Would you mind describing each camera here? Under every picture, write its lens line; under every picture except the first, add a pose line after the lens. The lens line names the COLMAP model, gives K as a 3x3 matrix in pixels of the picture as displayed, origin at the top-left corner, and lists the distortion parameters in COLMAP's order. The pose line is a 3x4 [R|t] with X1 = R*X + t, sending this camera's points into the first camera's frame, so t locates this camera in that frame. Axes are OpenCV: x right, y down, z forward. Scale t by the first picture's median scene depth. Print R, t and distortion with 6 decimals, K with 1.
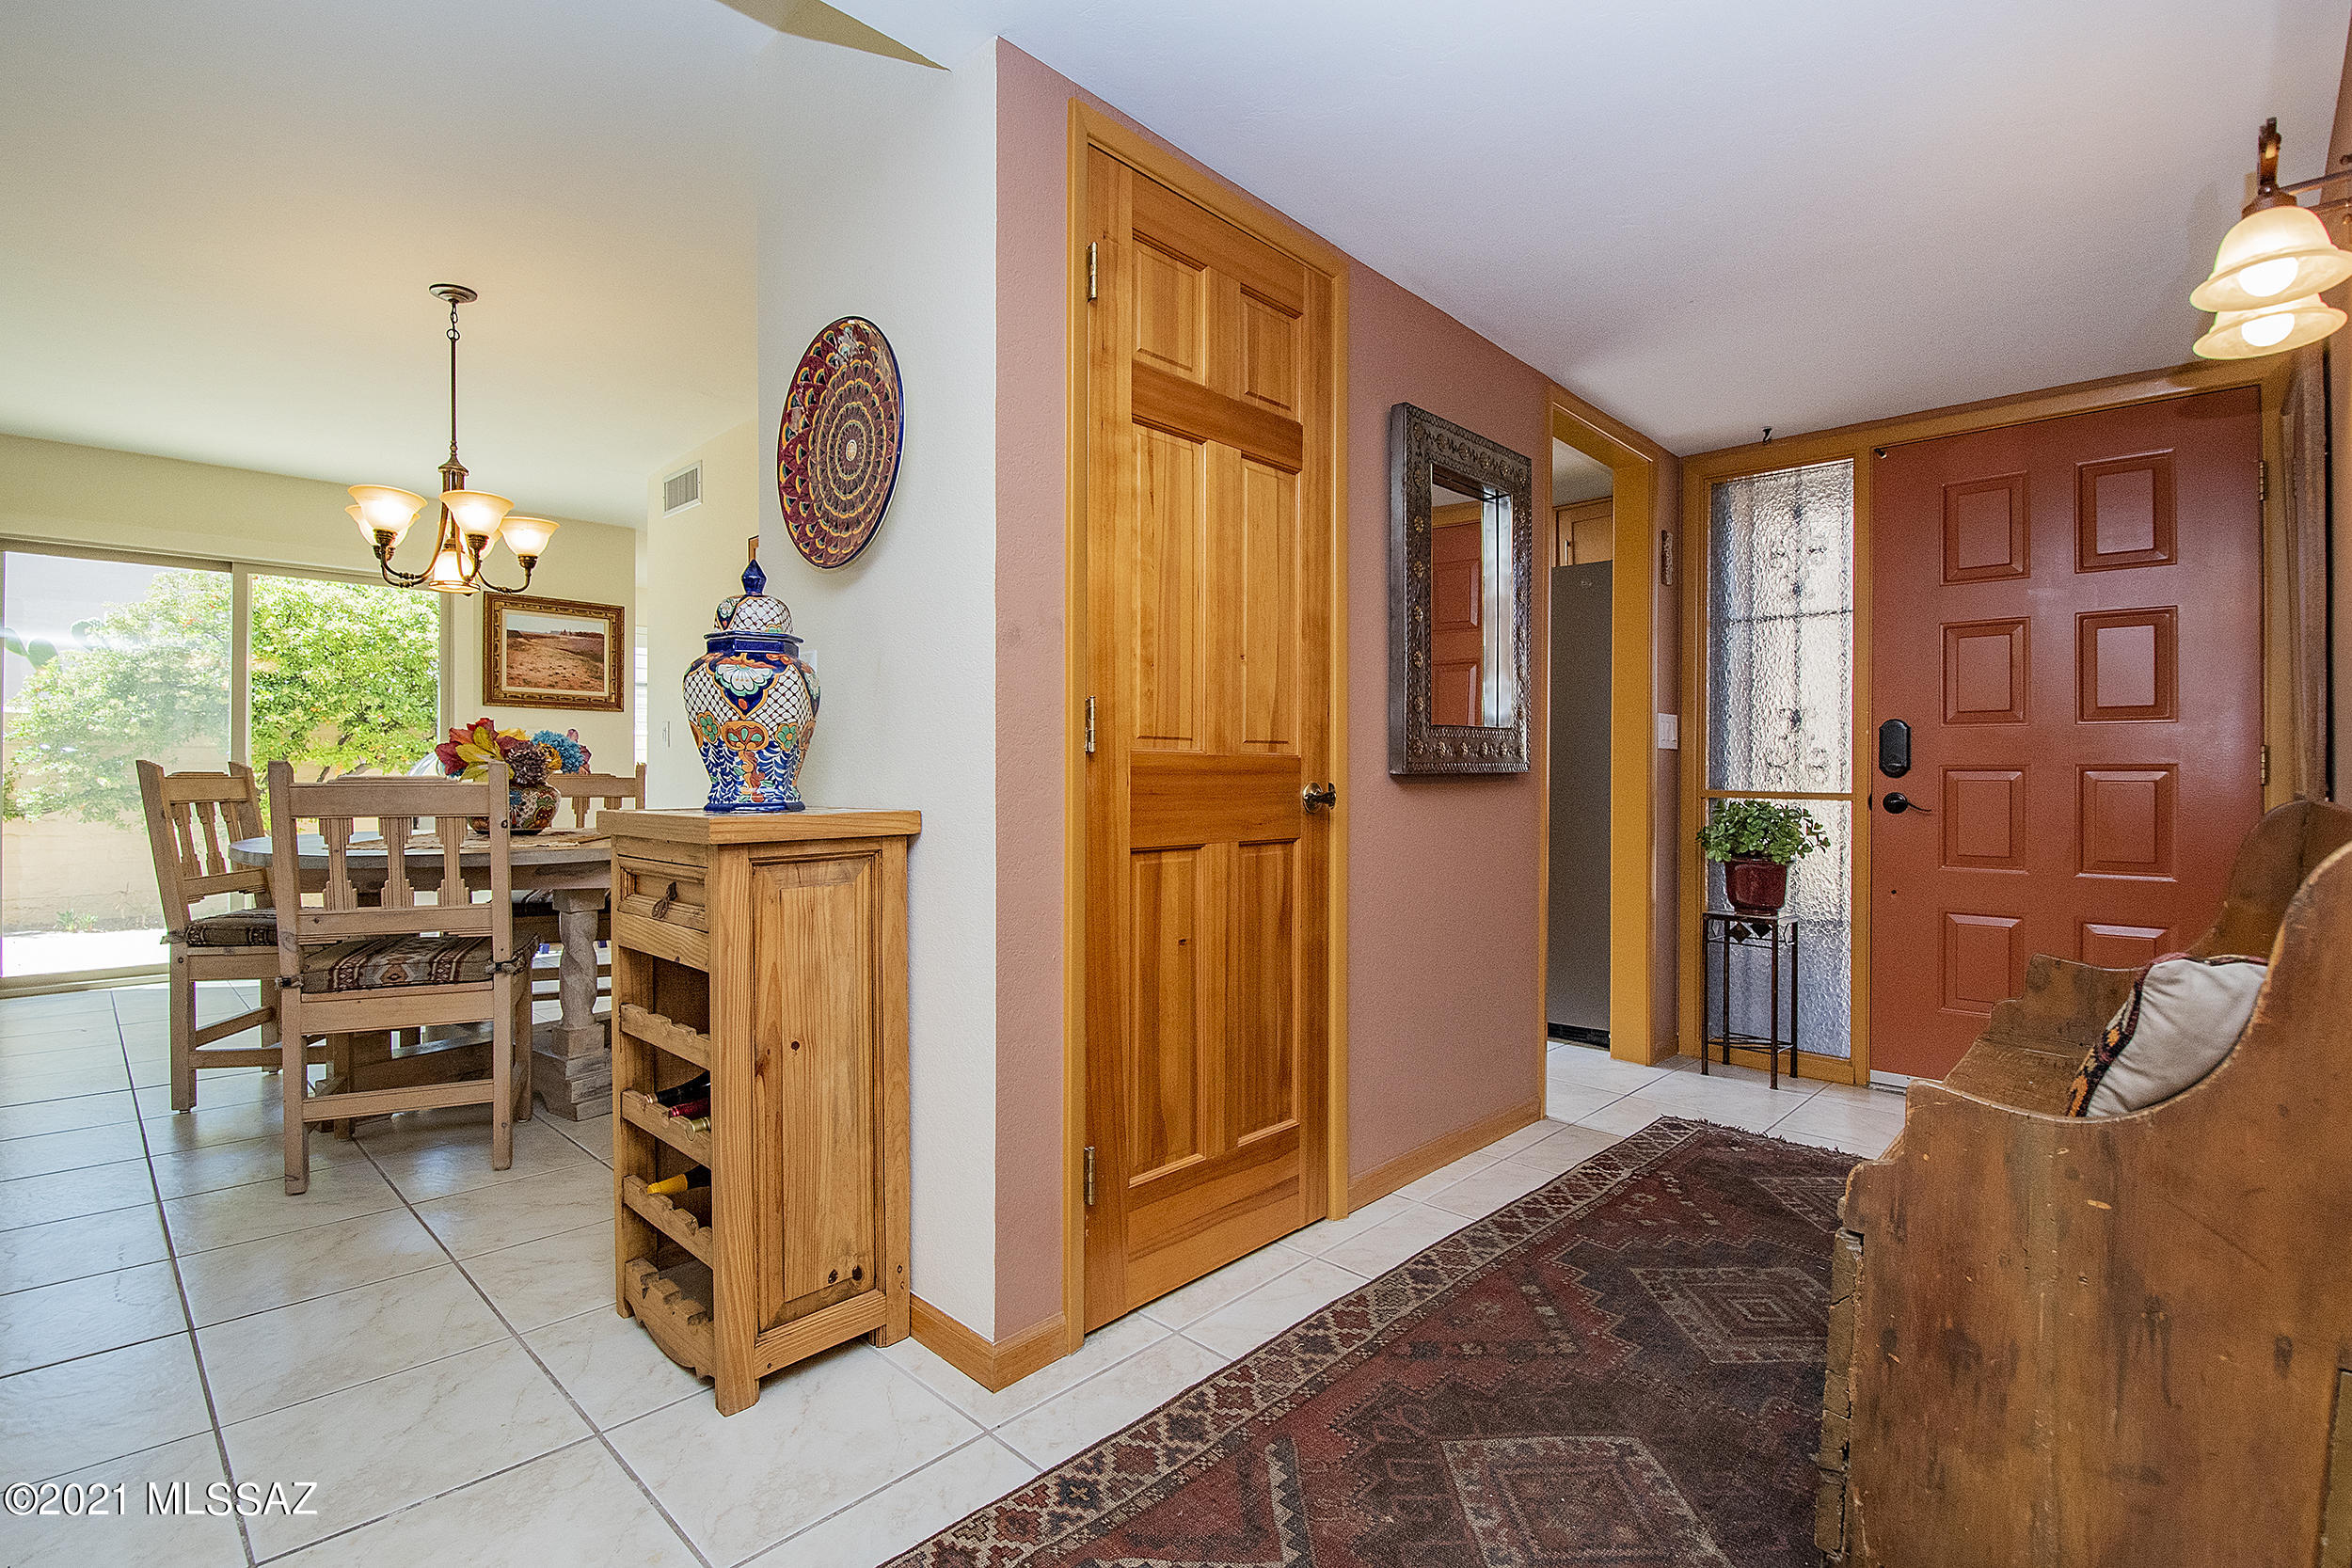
lens RADIAL K [[1057.2, 0, 1164.9], [0, 1057.2, 773.2], [0, 0, 1]] dist [-0.007519, -0.007687]
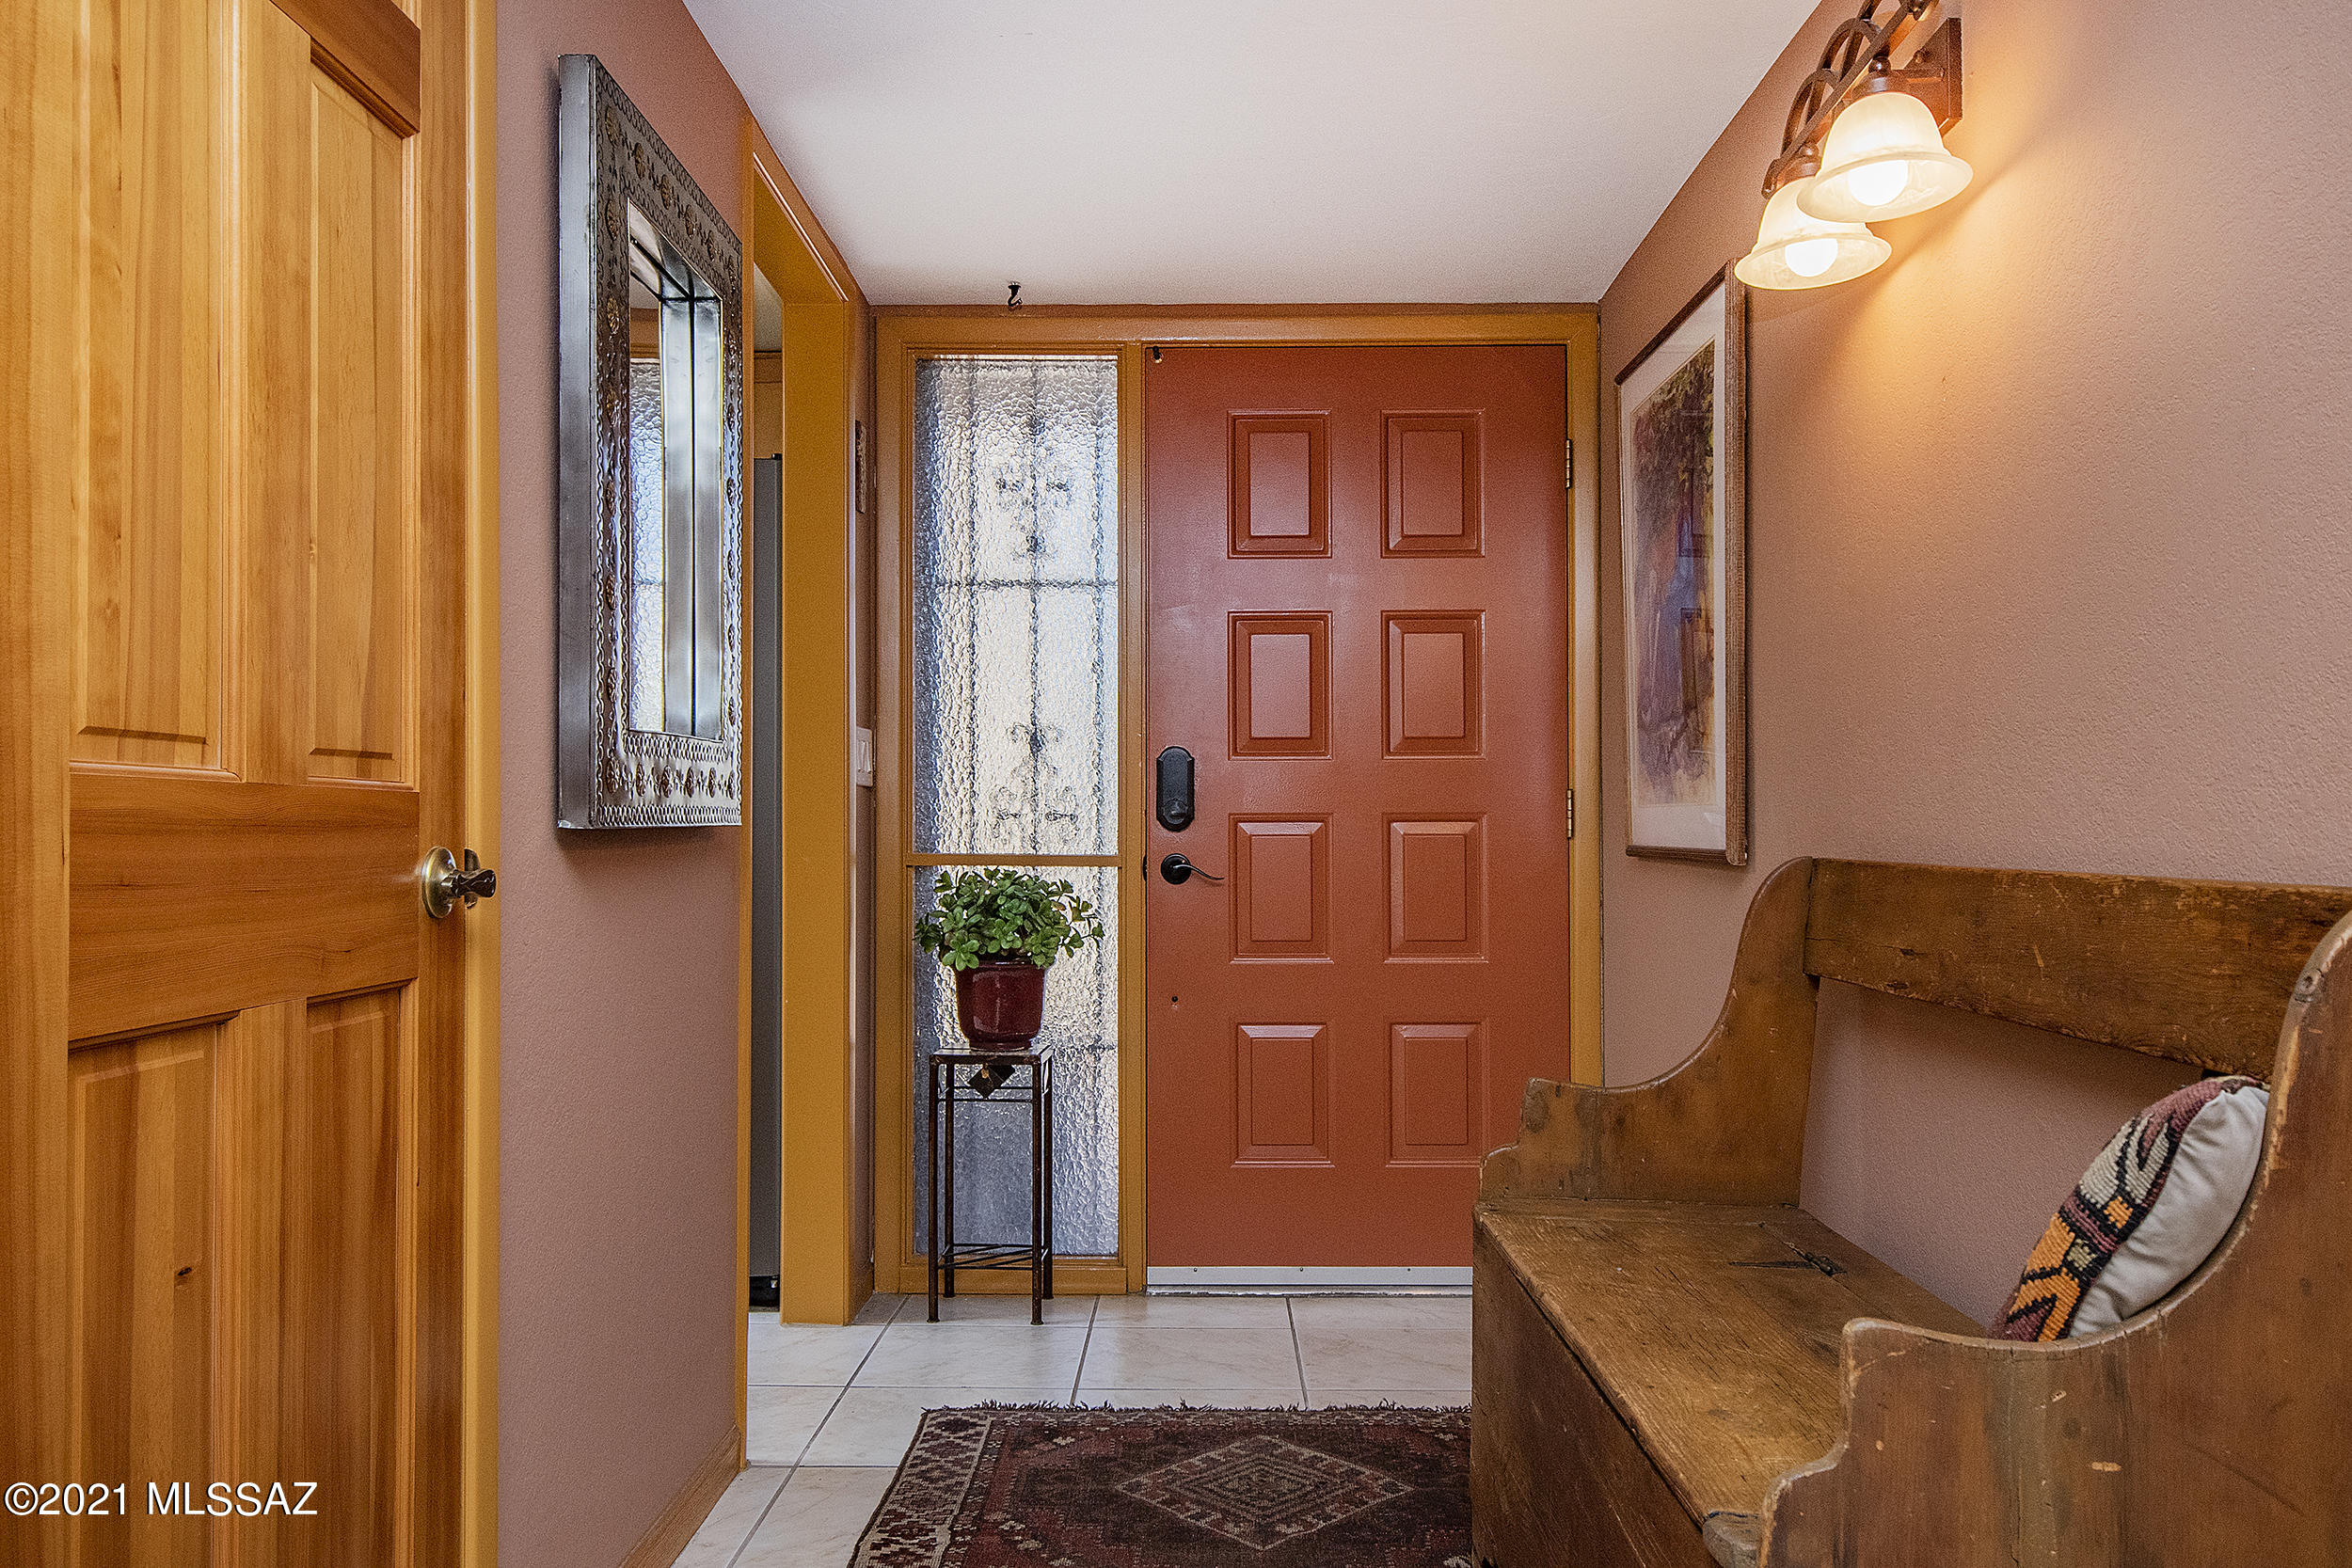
lens RADIAL K [[1761.2, 0, 1185.3], [0, 1761.2, 801.3], [0, 0, 1]] dist [0.012430, -0.003555]
pose [[0.722452, 0.006584, 0.691390, -0.143730], [0.003168, 0.999913, -0.012833, -0.000873], [-0.691414, 0.011462, 0.722368, 0.258397]]
